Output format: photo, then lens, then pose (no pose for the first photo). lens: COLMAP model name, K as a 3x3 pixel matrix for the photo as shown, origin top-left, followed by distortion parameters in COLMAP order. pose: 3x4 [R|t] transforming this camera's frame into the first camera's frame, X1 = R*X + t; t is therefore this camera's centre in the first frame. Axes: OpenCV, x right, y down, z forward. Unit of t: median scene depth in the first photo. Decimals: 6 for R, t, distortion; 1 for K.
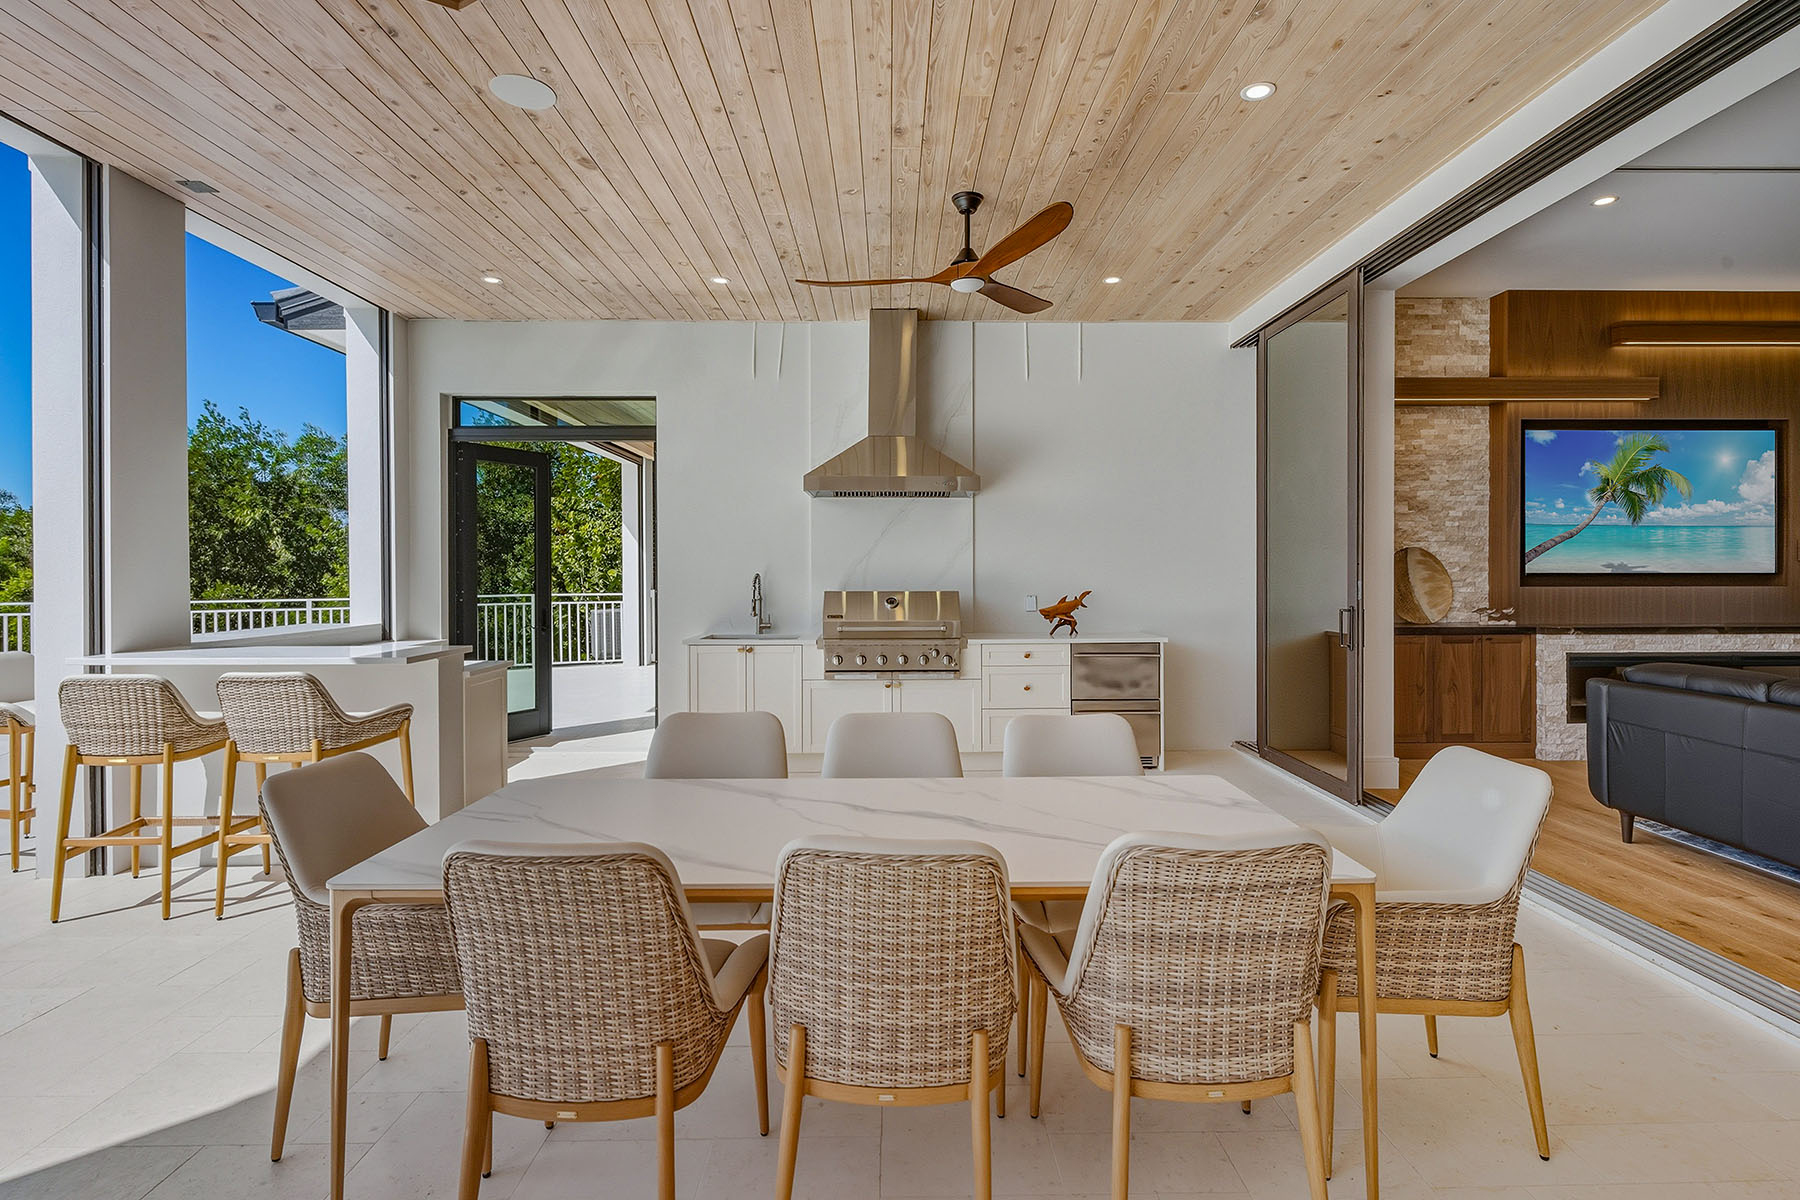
lens RADIAL K [[888.1, 0, 893.4], [0, 888.1, 586.4], [0, 0, 1]] dist [-0.000867, -0.000308]
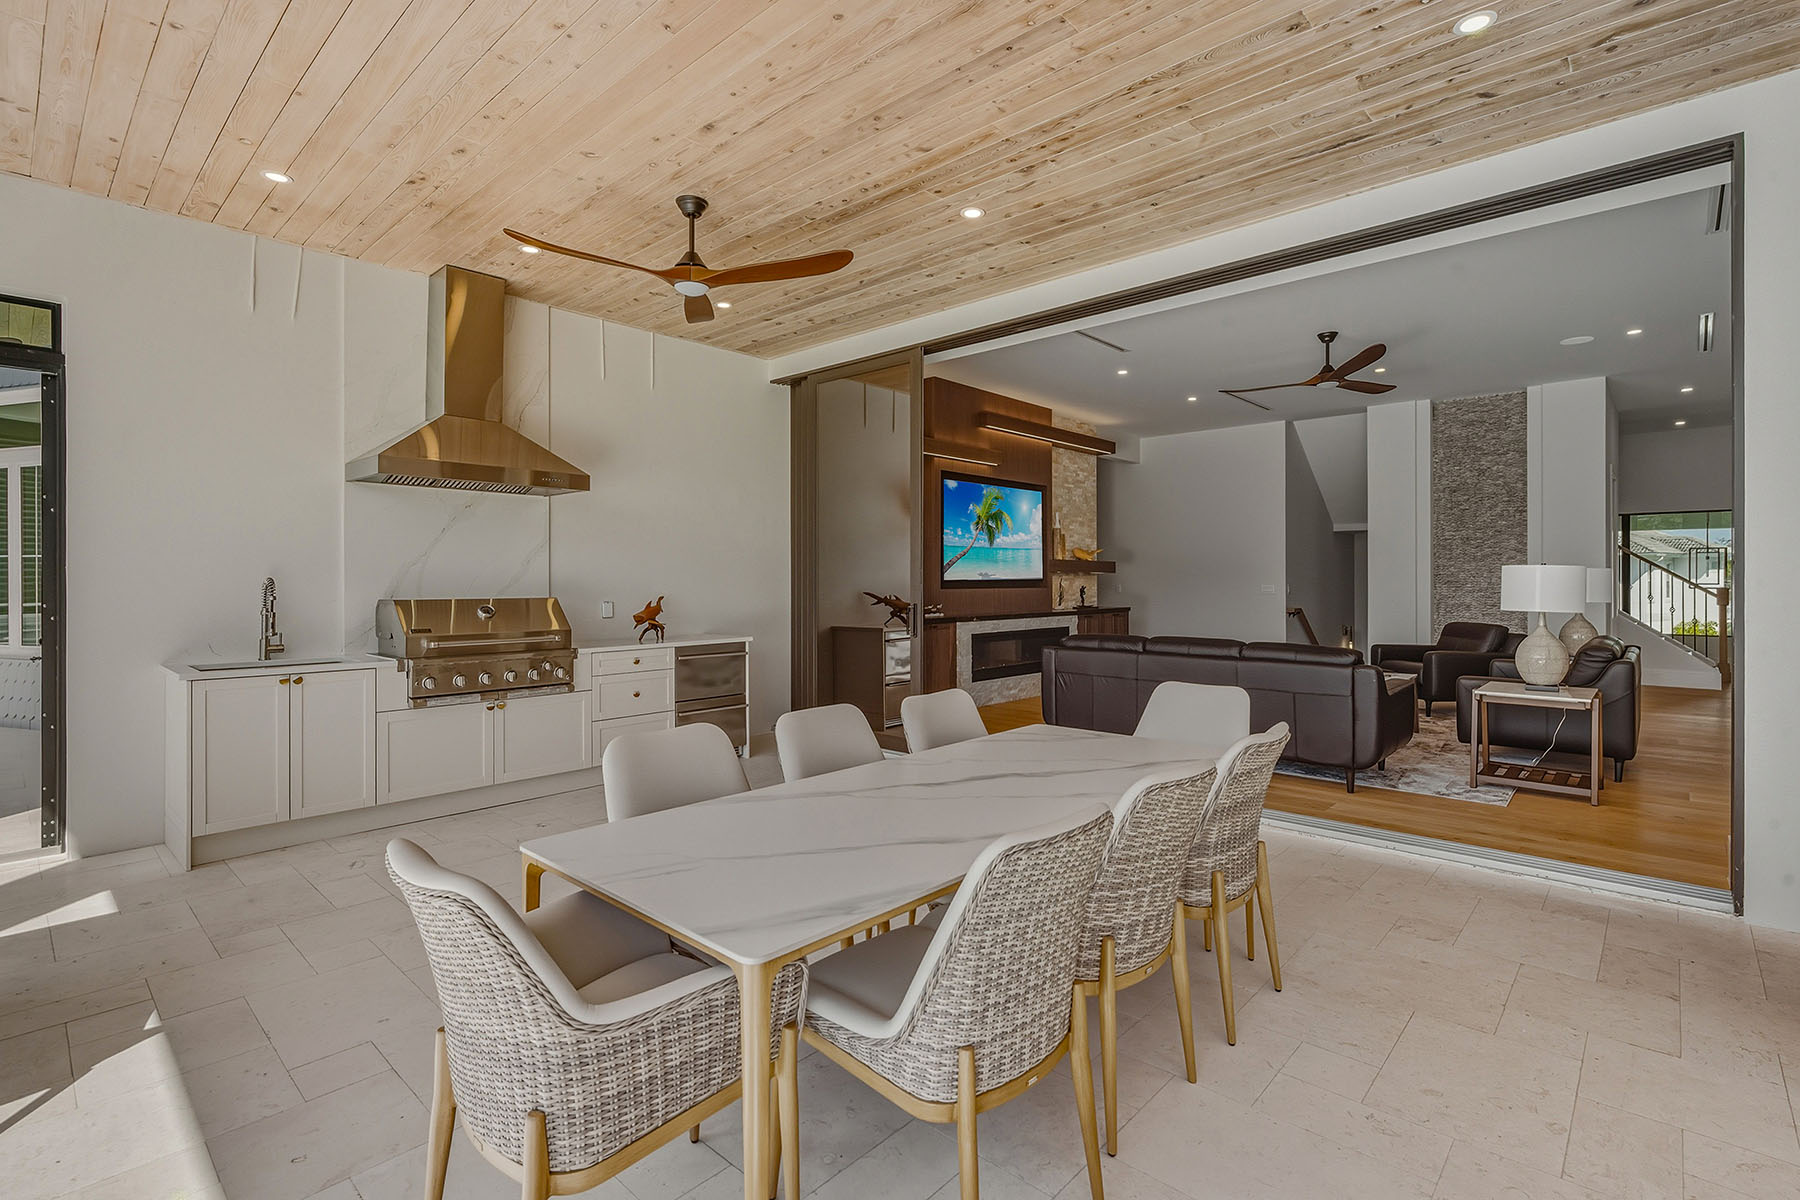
lens RADIAL K [[888.1, 0, 891.1], [0, 888.1, 592.9], [0, 0, 1]] dist [-0.000867, -0.000308]
pose [[0.655961, -0.009544, 0.754735, -0.412862], [0.012806, 0.999917, 0.001514, 0.003302], [-0.754686, 0.008672, 0.656028, 0.138884]]
